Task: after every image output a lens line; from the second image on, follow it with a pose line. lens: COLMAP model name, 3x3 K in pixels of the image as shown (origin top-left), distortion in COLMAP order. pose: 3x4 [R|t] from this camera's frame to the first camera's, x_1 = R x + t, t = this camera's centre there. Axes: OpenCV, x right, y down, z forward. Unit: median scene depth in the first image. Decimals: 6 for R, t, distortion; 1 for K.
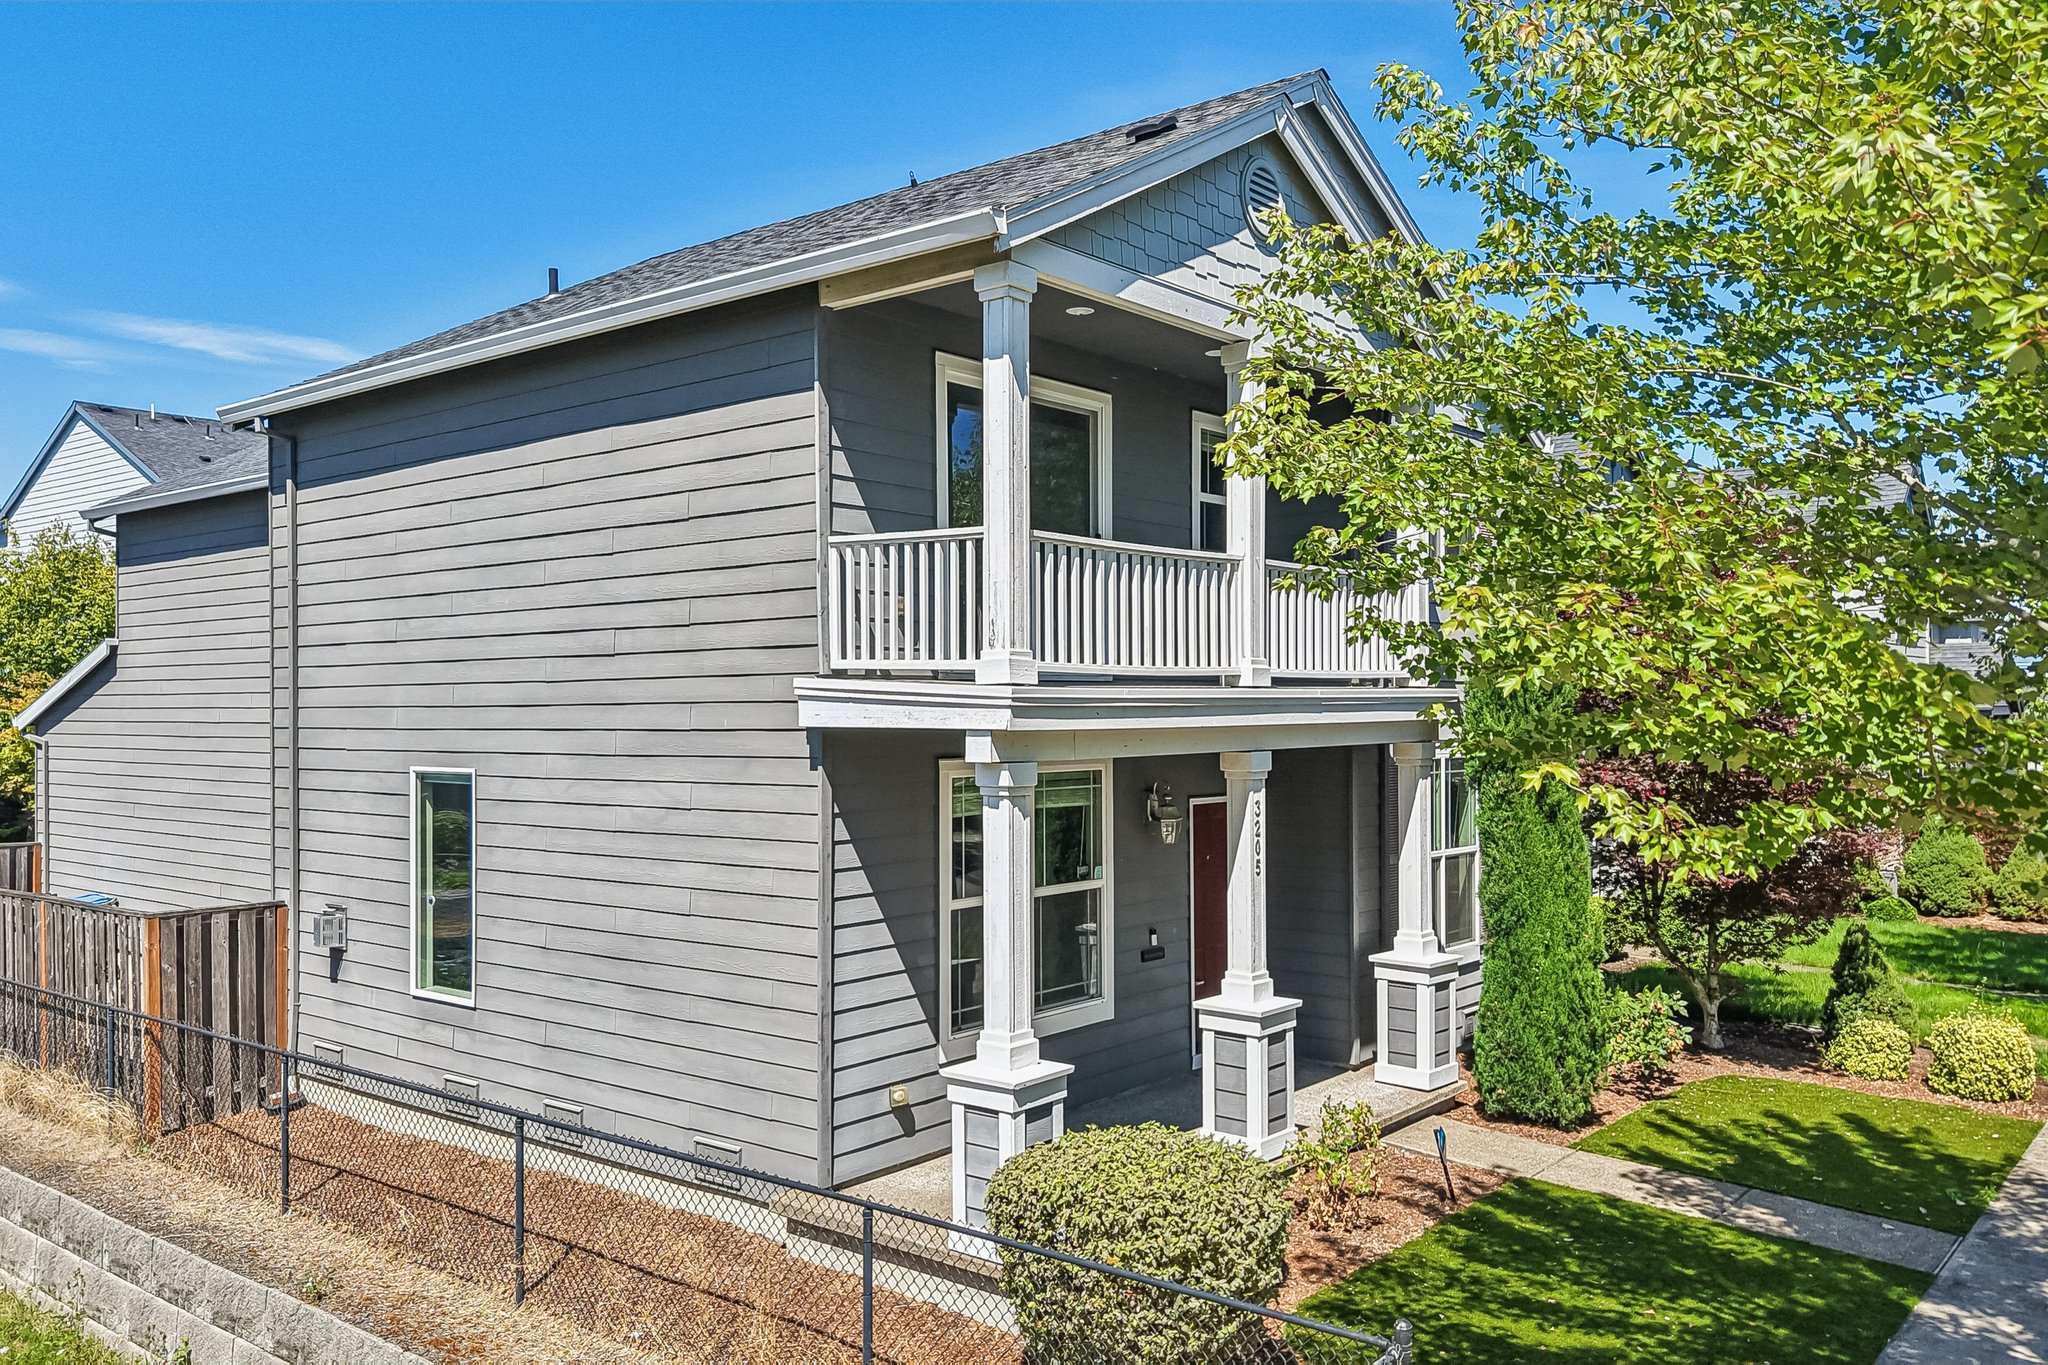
lens RADIAL K [[1599.1, 0, 918.7], [0, 1599.1, 716.4], [0, 0, 1]] dist [0.079434, -0.000619]
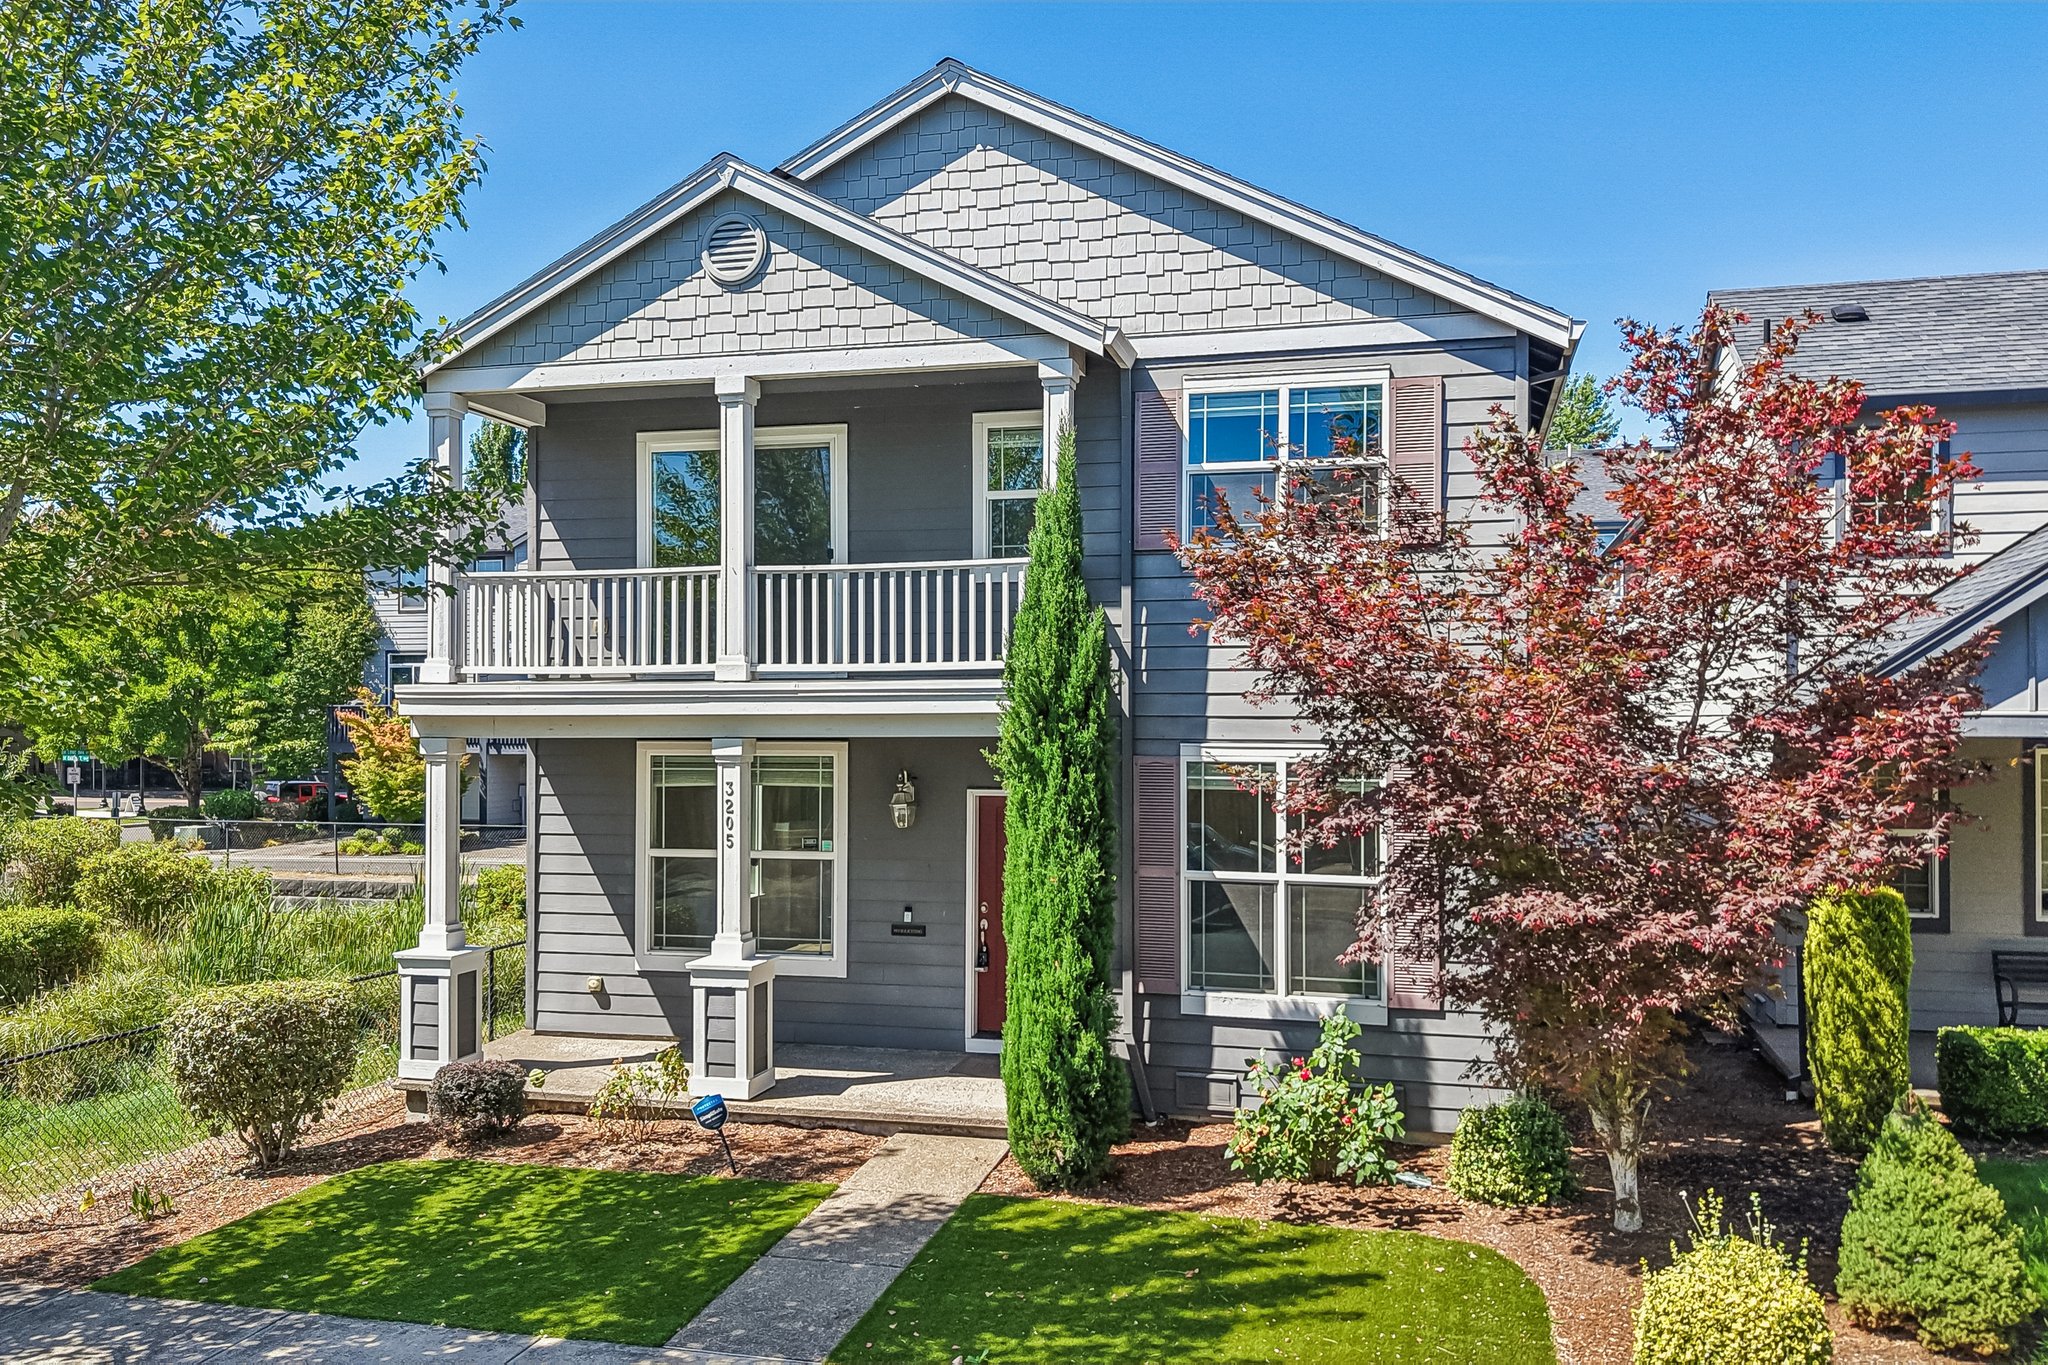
lens RADIAL K [[1610.7, 0, 1021.3], [0, 1610.7, 737.7], [0, 0, 1]] dist [0.018861, -0.041581]
pose [[0.472830, 0.019283, -0.880943, 1.162778], [-0.009015, 0.999814, 0.017046, -0.000960], [0.881108, -0.000118, 0.472916, 0.563835]]
